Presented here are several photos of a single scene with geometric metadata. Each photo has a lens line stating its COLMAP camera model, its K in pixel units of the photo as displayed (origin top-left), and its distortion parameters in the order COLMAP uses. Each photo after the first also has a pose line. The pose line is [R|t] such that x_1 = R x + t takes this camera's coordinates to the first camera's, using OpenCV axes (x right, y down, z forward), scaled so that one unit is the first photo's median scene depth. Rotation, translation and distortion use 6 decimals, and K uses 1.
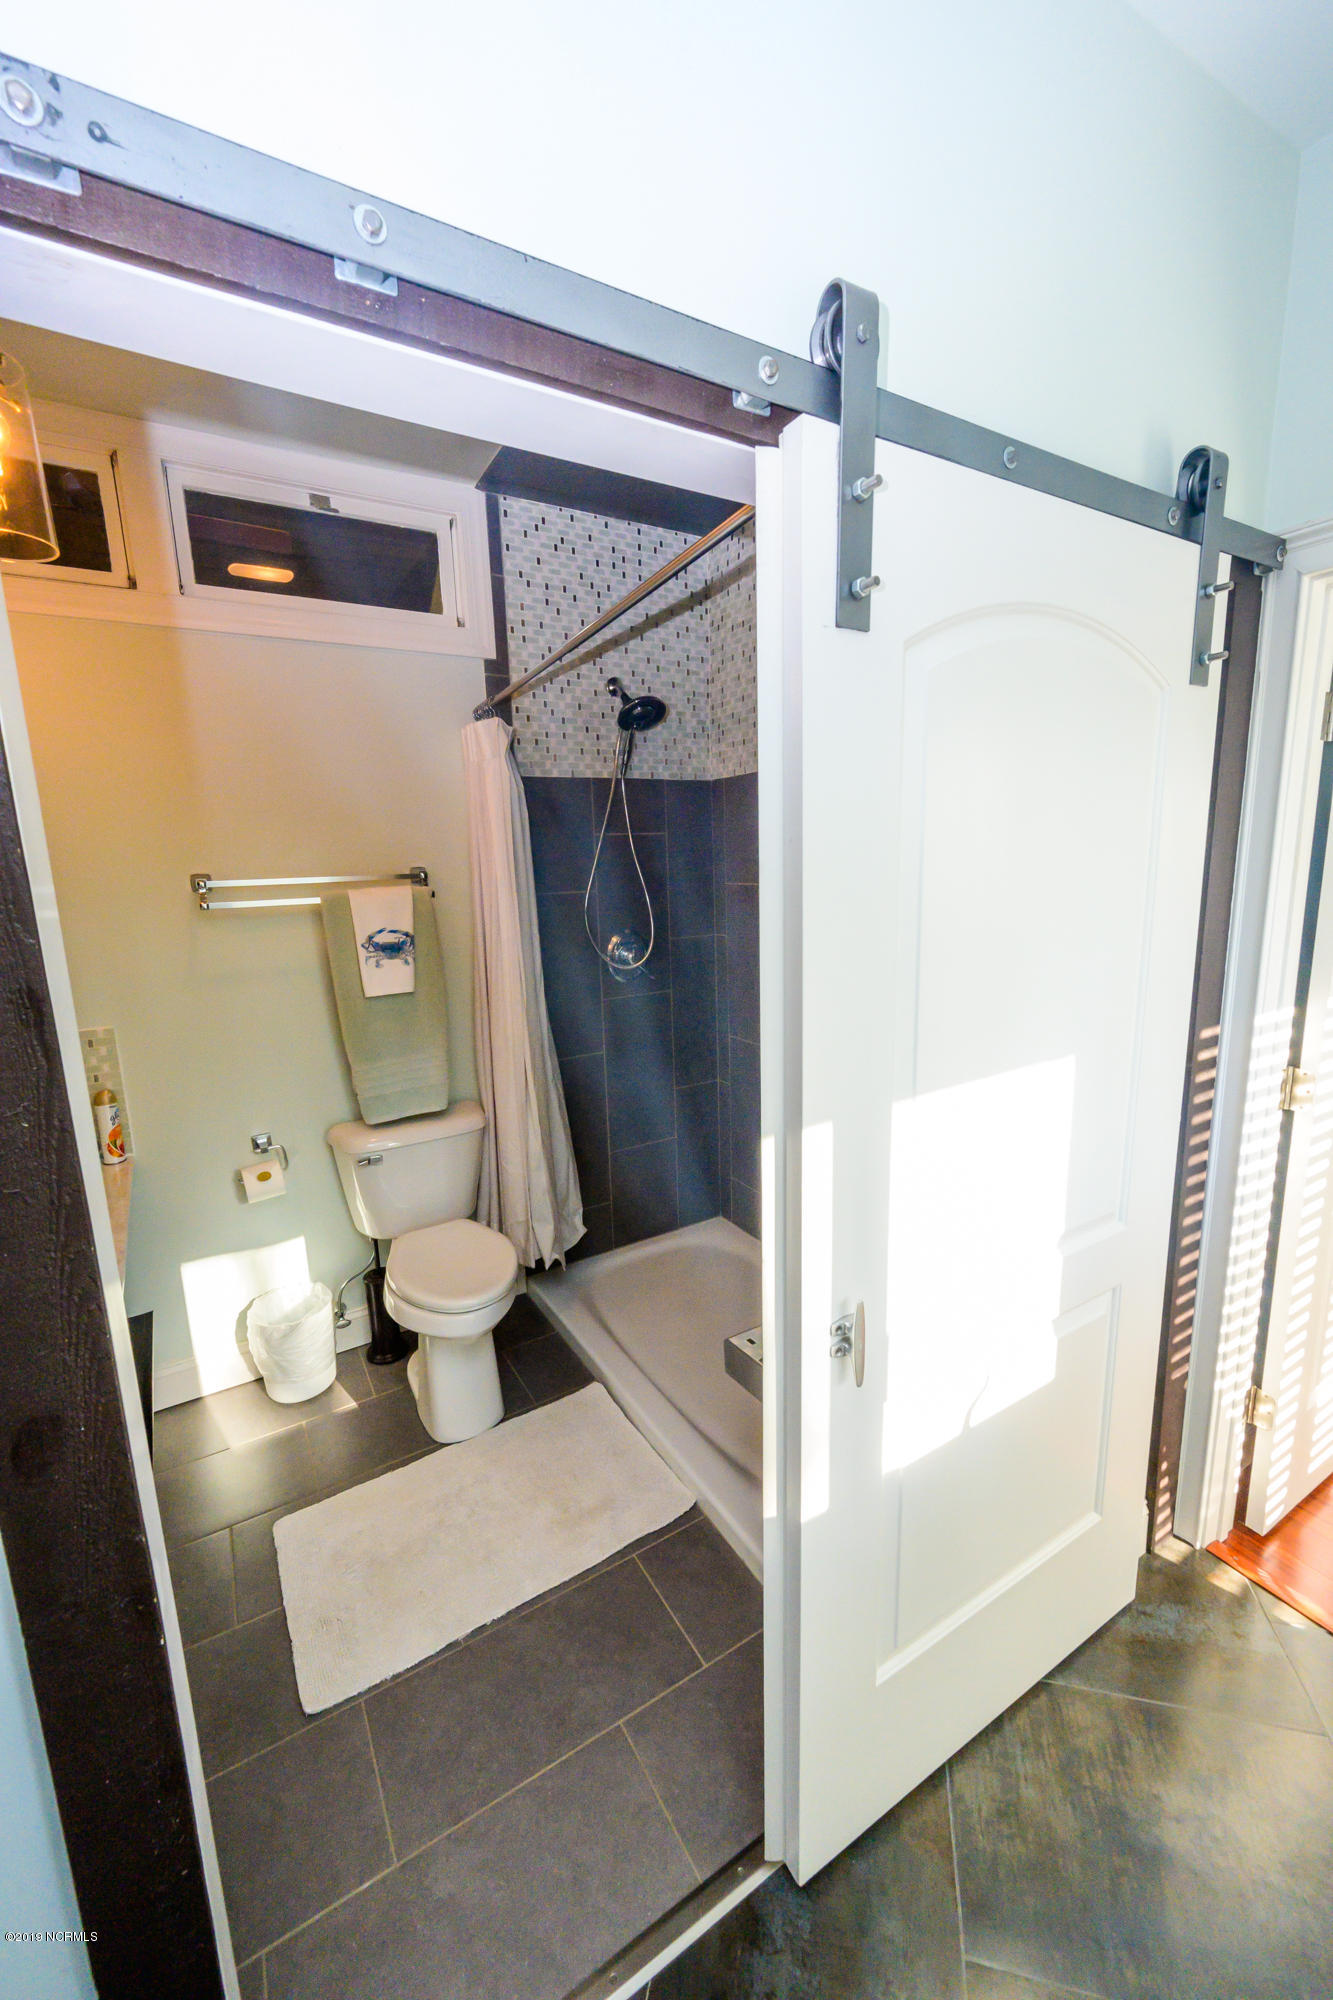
lens RADIAL K [[785.1, 0, 668.2], [0, 785.1, 1005.5], [0, 0, 1]] dist [0.001208, -0.000482]
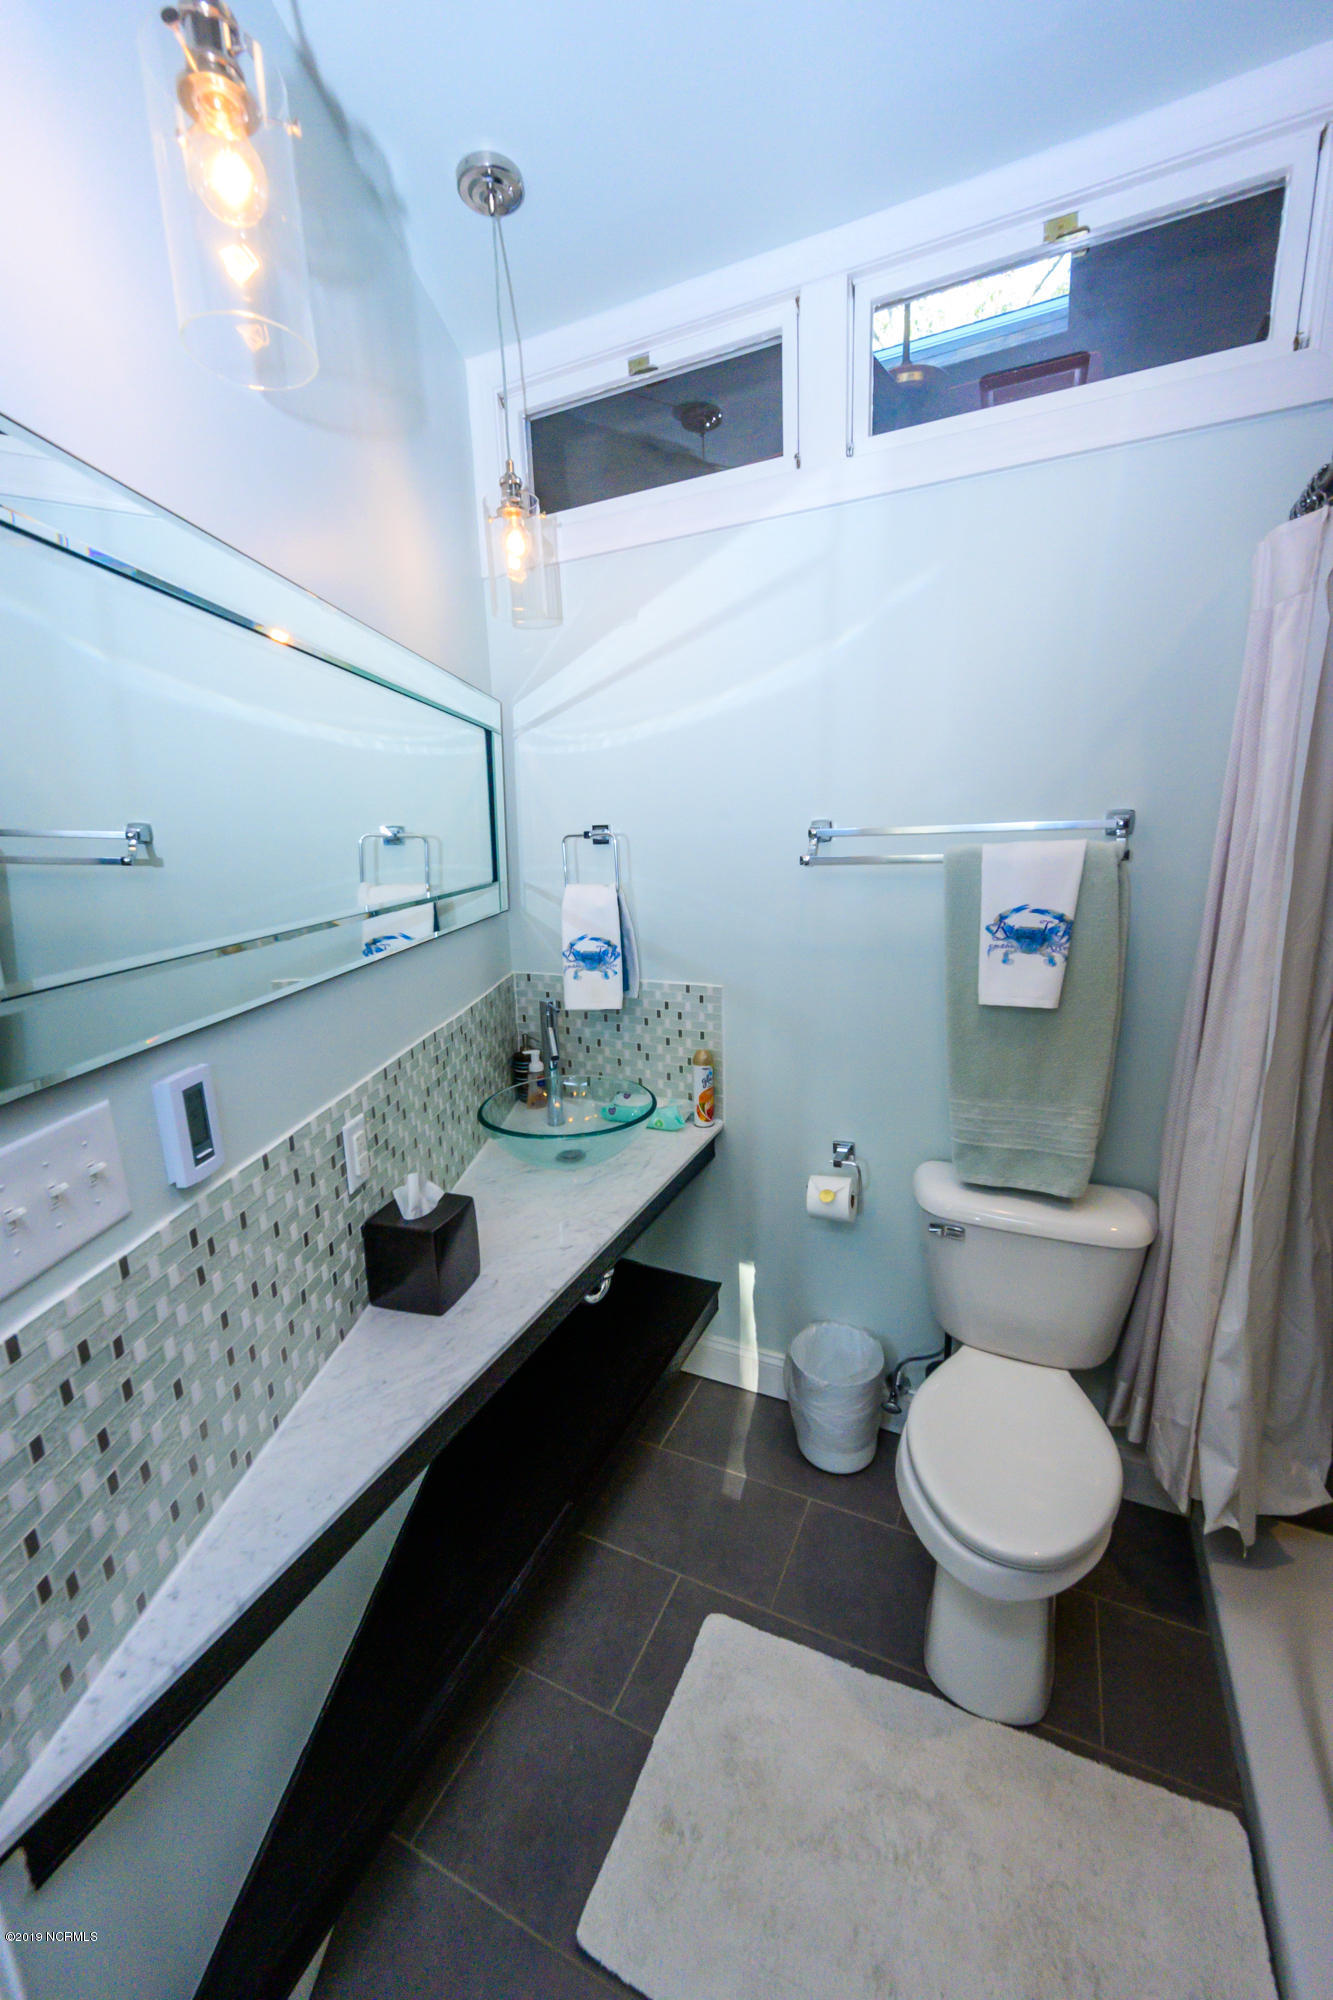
lens RADIAL K [[785.1, 0, 666.7], [0, 785.1, 1003.4], [0, 0, 1]] dist [0.001208, -0.000482]
pose [[0.551383, 0.194504, -0.811261, 0.017818], [-0.139308, 0.980254, 0.140339, -0.068231], [0.822539, 0.035635, 0.567591, 0.386079]]
